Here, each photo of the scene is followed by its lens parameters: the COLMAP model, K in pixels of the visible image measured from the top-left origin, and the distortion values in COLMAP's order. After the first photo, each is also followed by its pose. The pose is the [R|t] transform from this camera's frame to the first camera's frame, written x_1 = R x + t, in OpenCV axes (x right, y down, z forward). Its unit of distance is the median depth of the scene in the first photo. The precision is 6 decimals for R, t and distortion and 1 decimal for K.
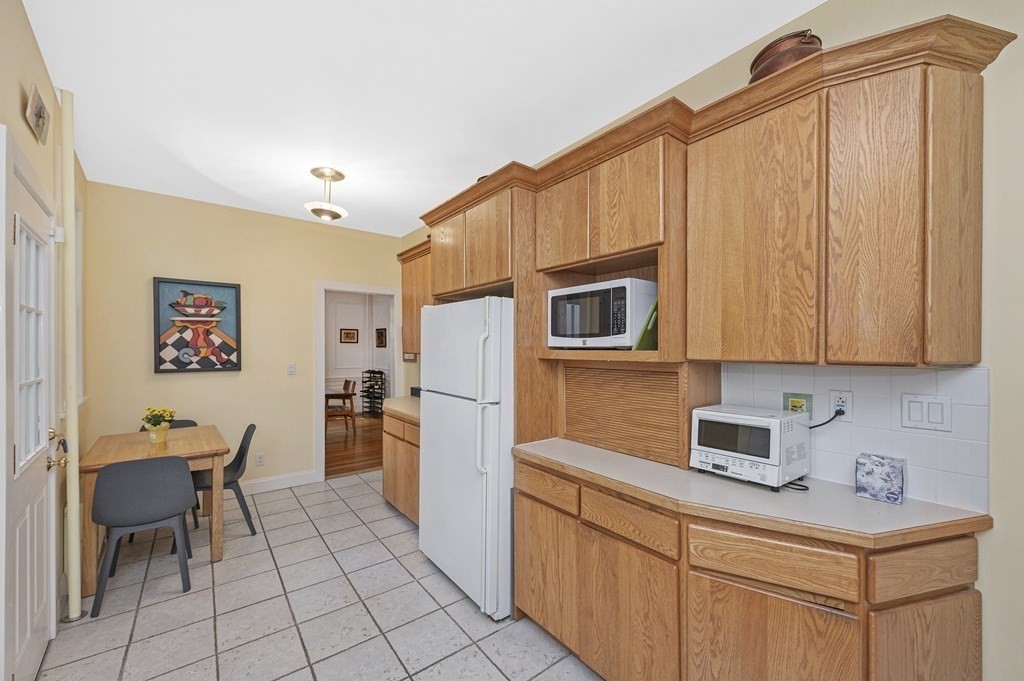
lens RADIAL K [[404.4, 0, 515.0], [0, 404.4, 349.5], [0, 0, 1]] dist [0.002703, 0.000652]
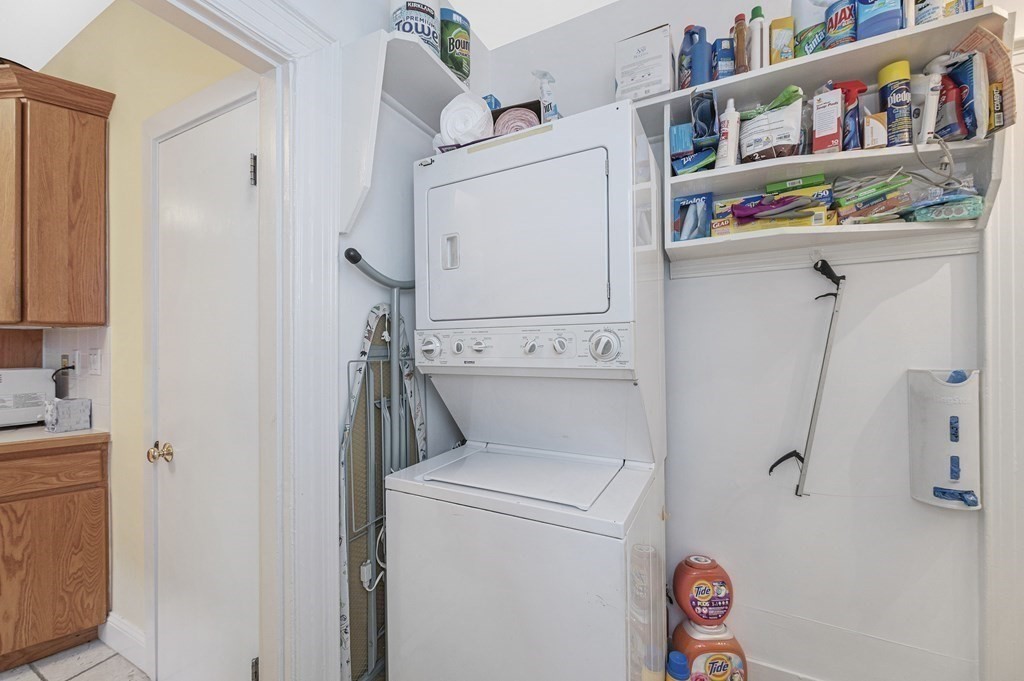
lens RADIAL K [[404.4, 0, 512.0], [0, 404.4, 341.1], [0, 0, 1]] dist [0.002703, 0.000652]
pose [[0.908484, 0.001066, 0.417919, 1.878295], [0.001847, 0.999977, -0.006565, 0.108278], [-0.417916, 0.006736, 0.908461, -0.867071]]
